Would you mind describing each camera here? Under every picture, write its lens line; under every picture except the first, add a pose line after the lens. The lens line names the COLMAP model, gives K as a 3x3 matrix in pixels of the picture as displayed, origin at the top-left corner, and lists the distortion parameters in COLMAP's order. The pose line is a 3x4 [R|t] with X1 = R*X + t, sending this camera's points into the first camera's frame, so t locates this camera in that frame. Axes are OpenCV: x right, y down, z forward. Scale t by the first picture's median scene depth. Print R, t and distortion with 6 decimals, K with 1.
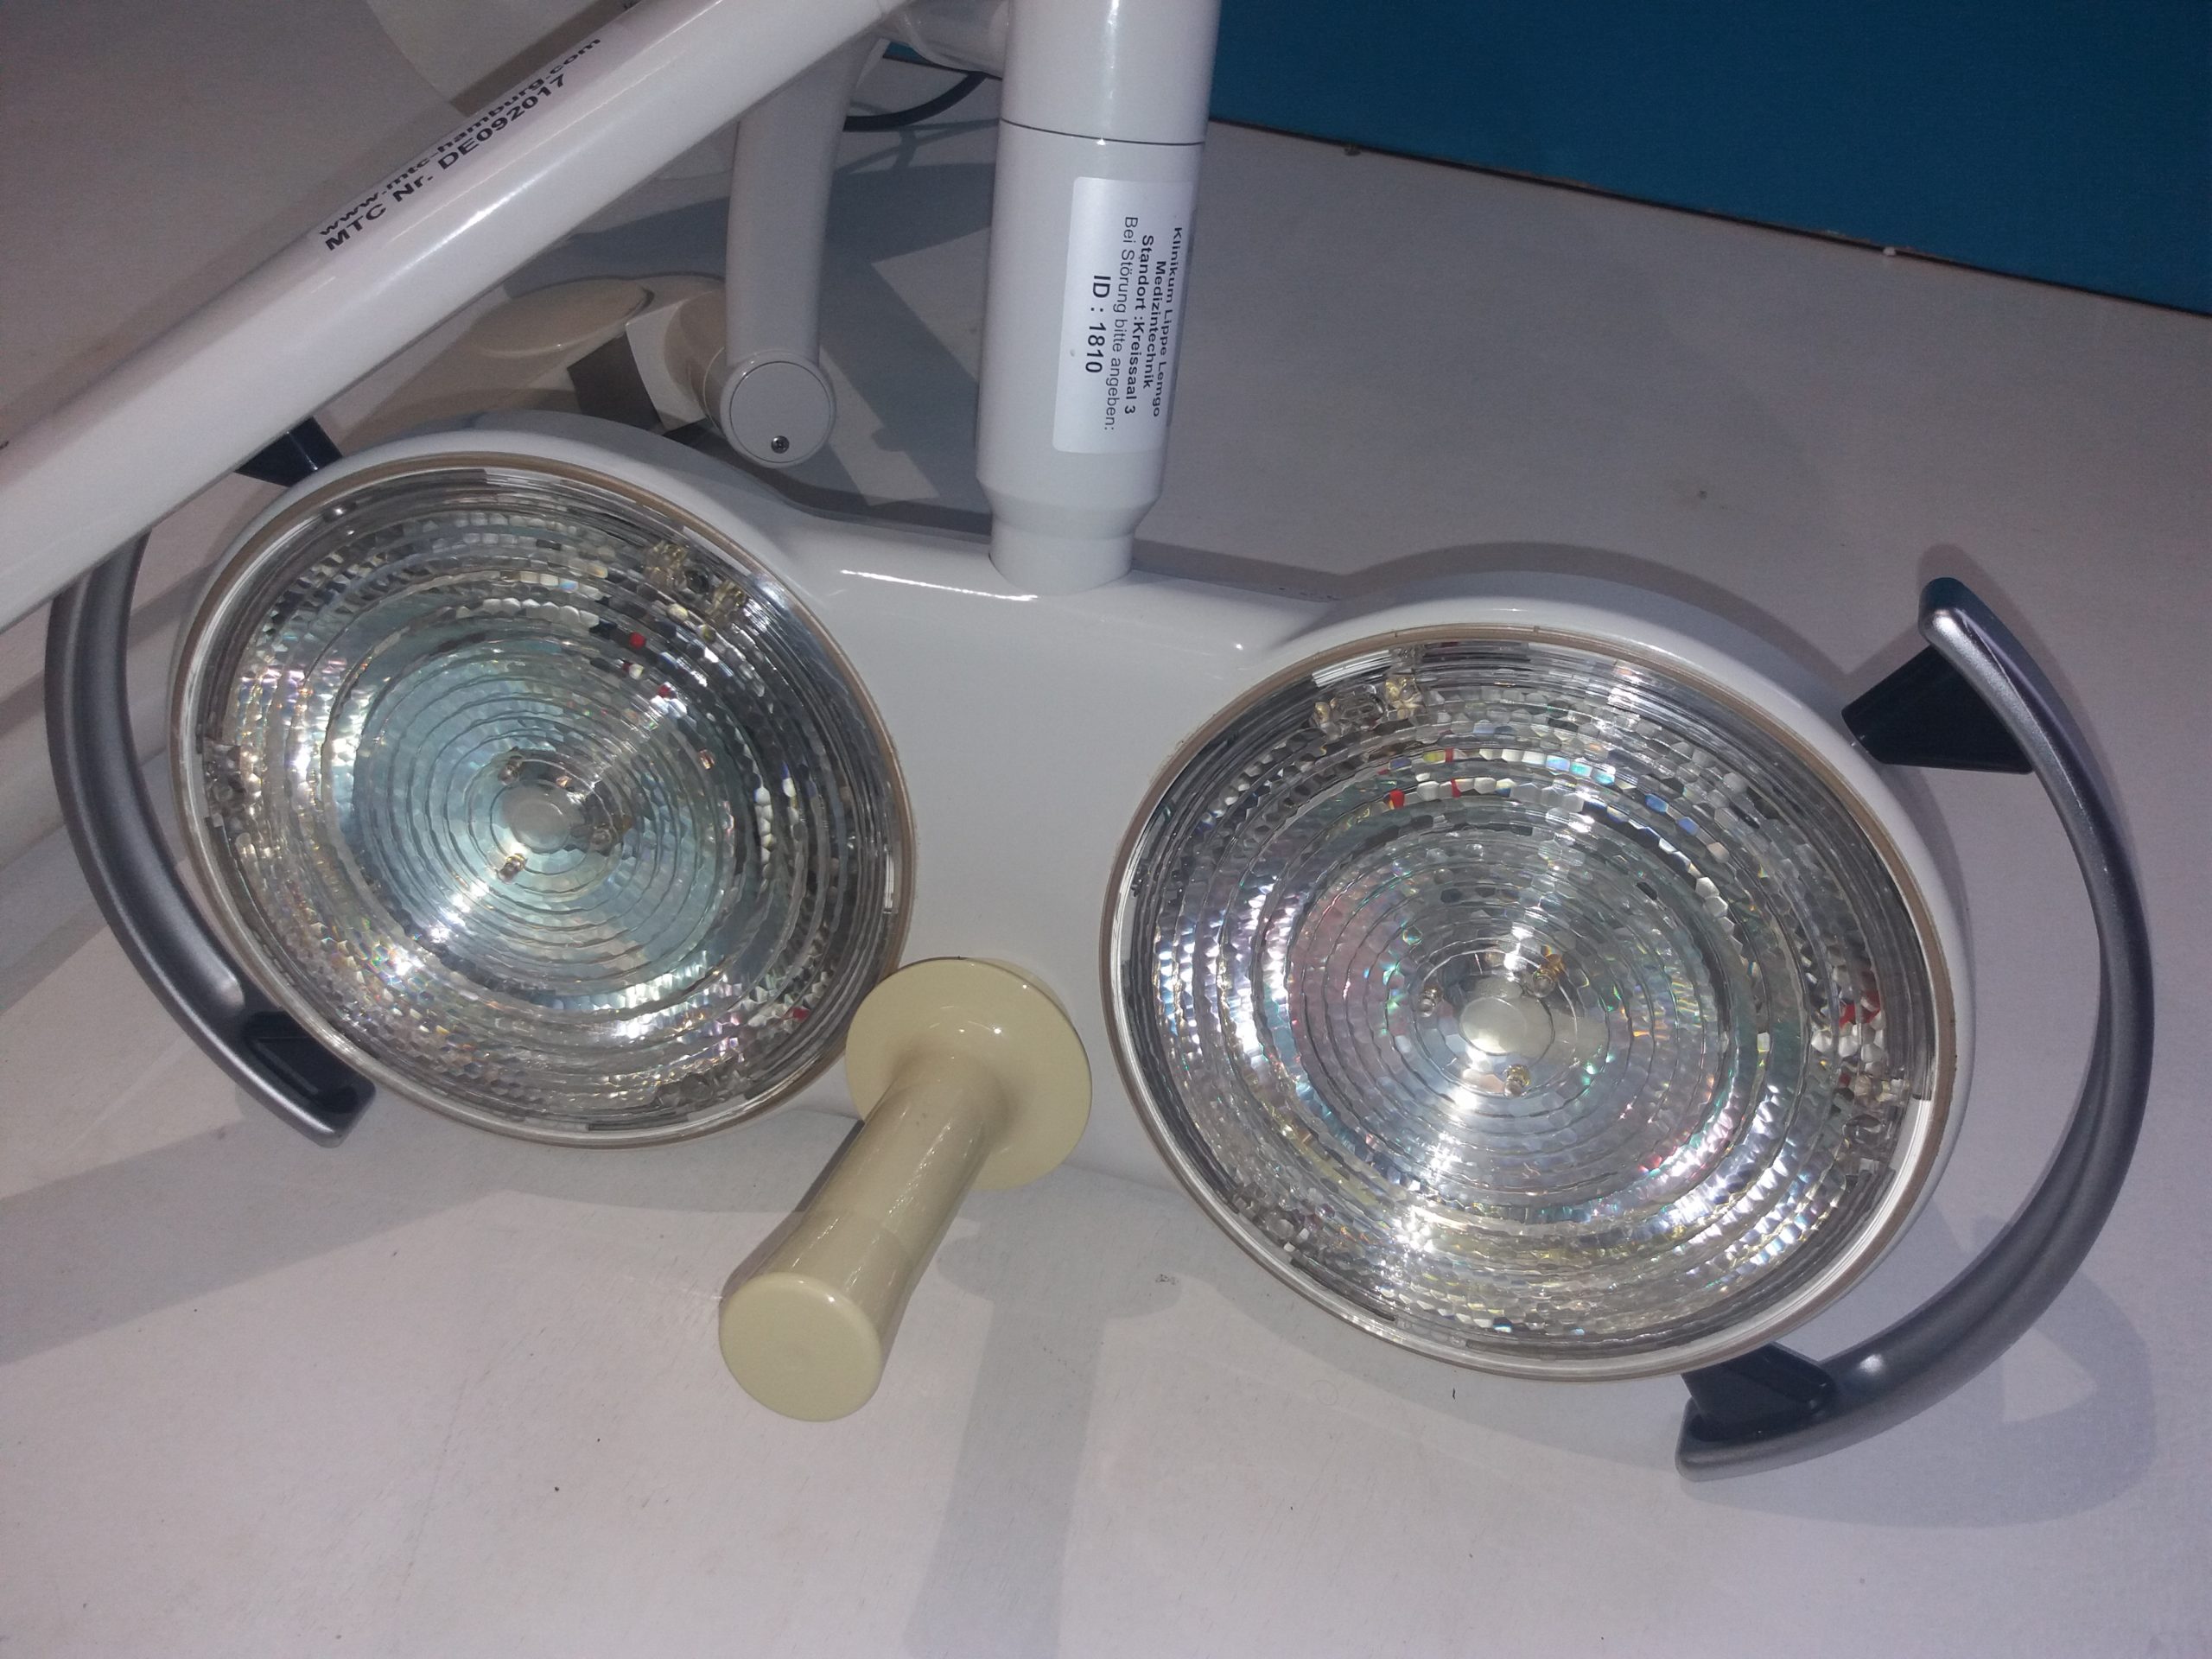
lens RADIAL K [[1785.0, 0, 1107.4], [0, 1785.0, 835.9], [0, 0, 1]] dist [0.041640, 0.001999]
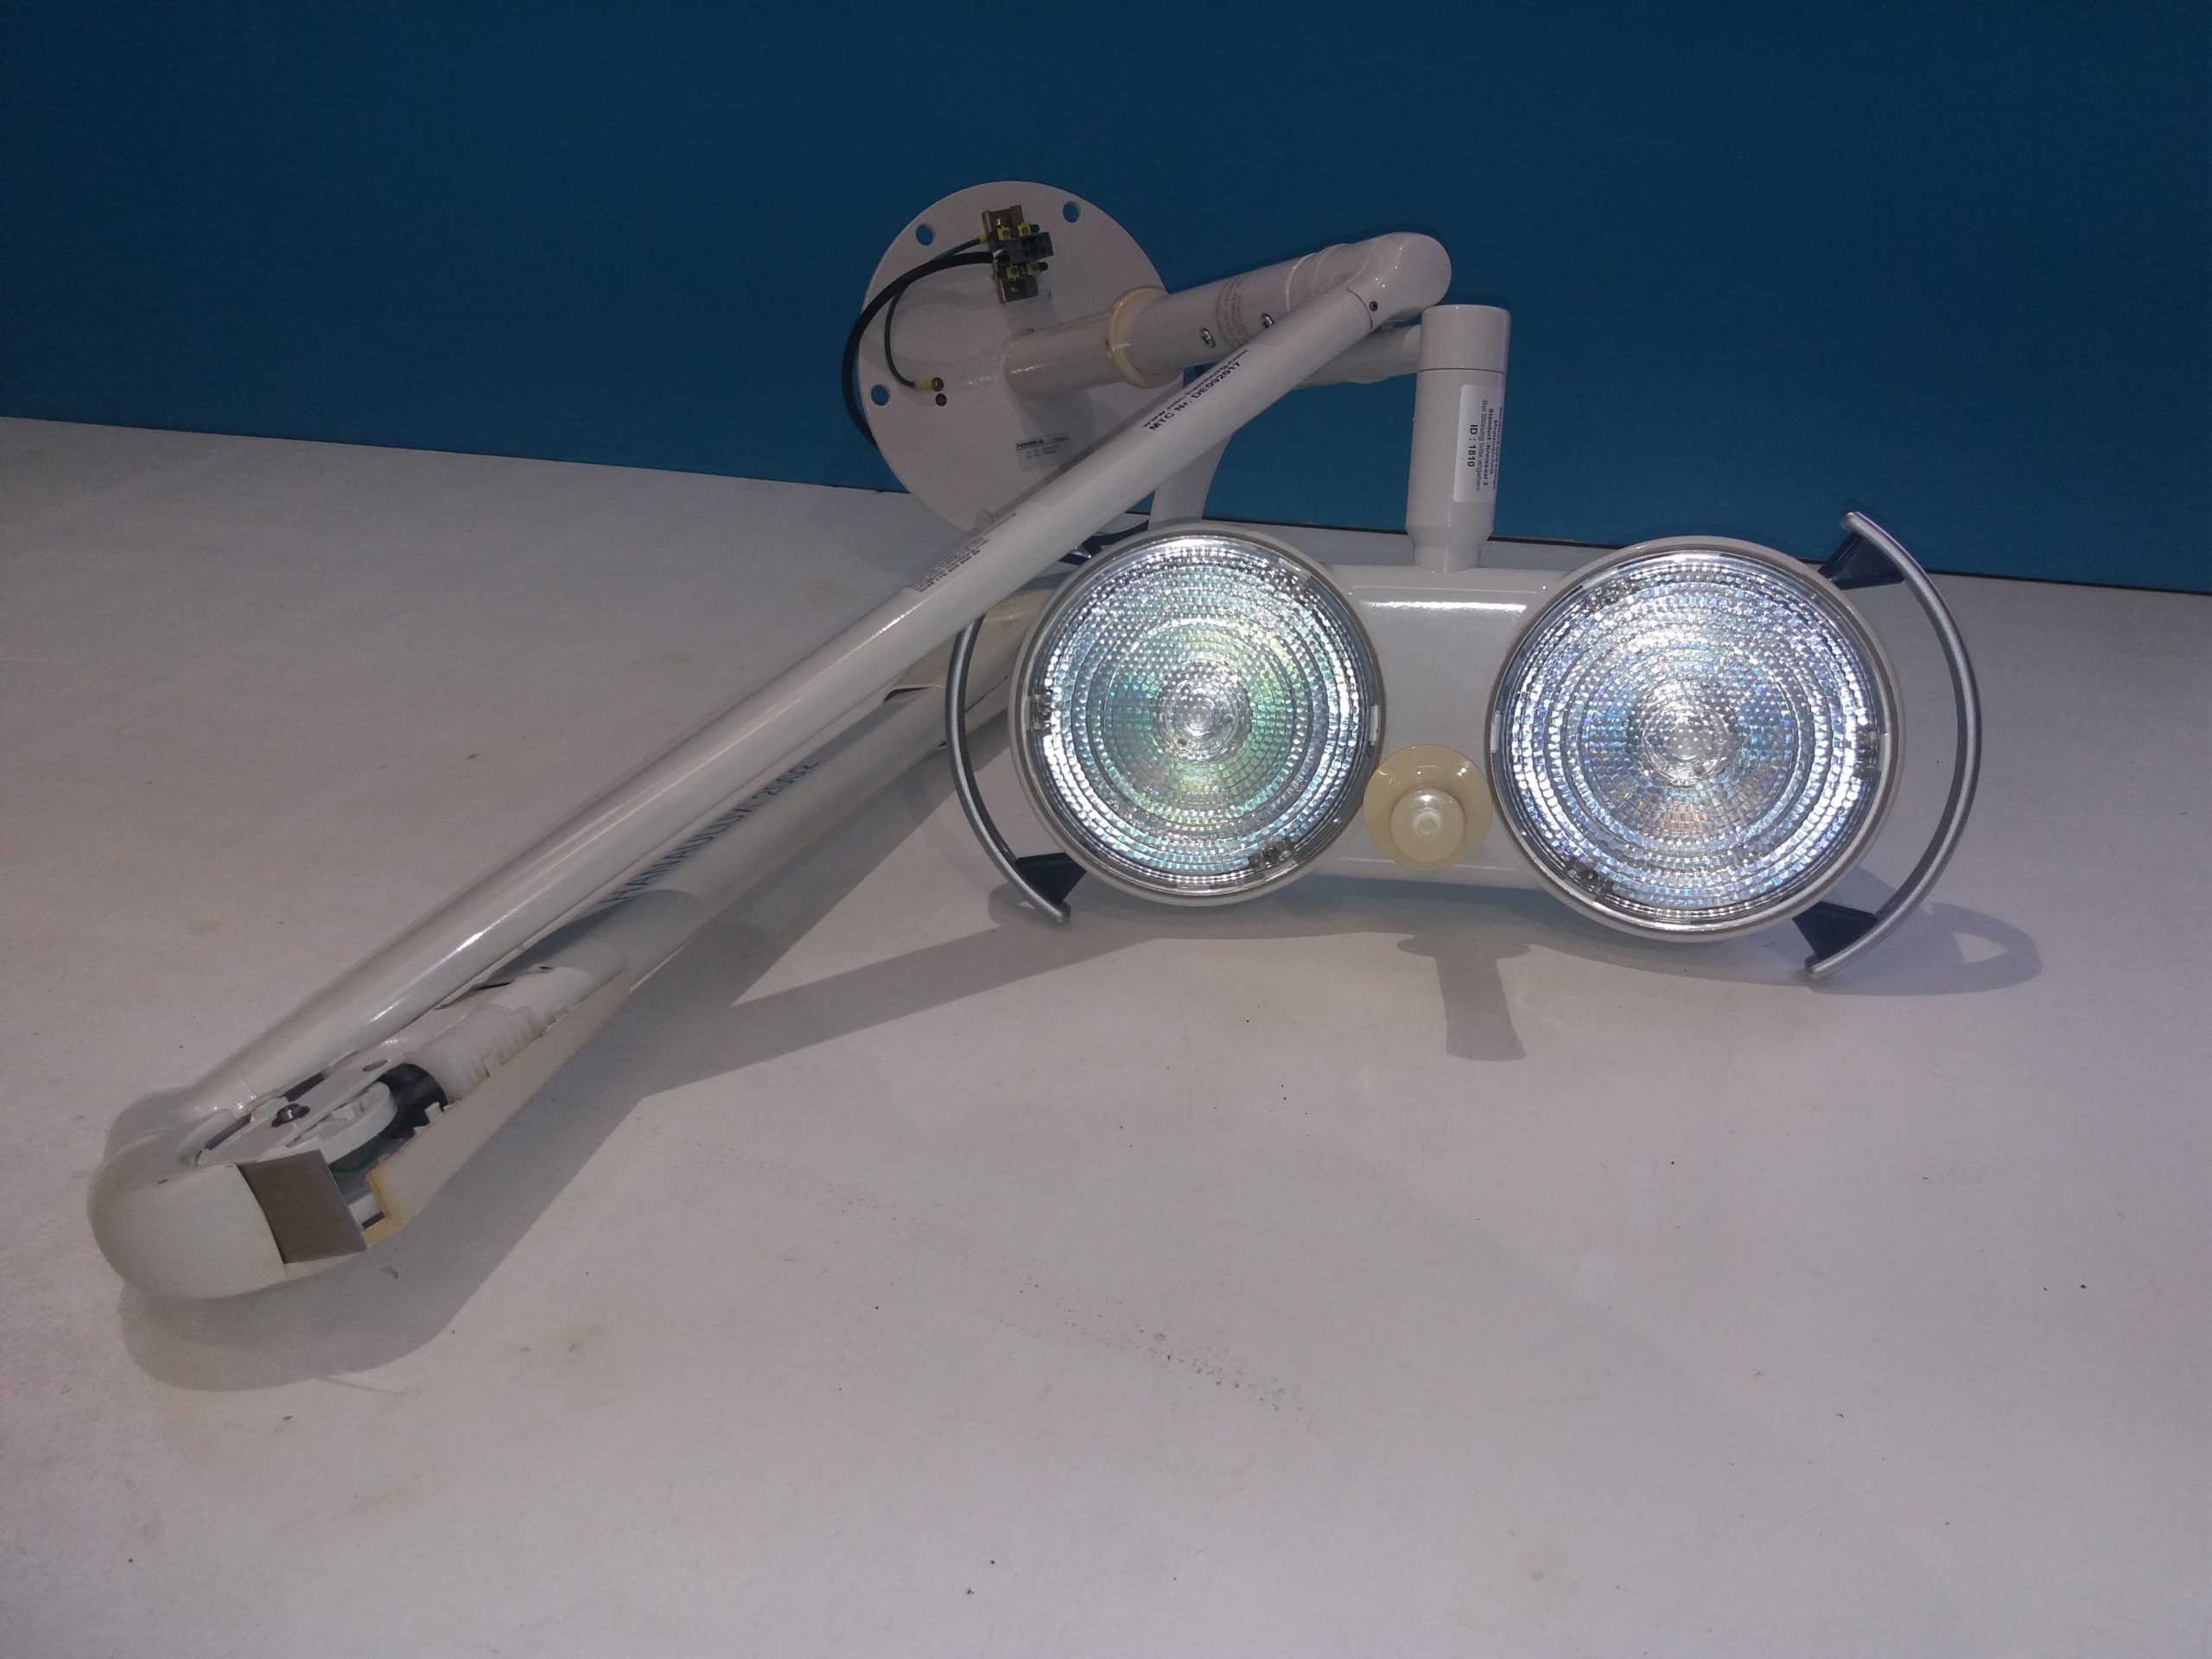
lens RADIAL K [[1785.0, 0, 1102.9], [0, 1785.0, 824.5], [0, 0, 1]] dist [0.041640, 0.001999]
pose [[0.996317, -0.085745, -0.000790, -0.520935], [0.083329, 0.970340, -0.226930, 0.677073], [0.020224, 0.226029, 0.973911, -1.163198]]
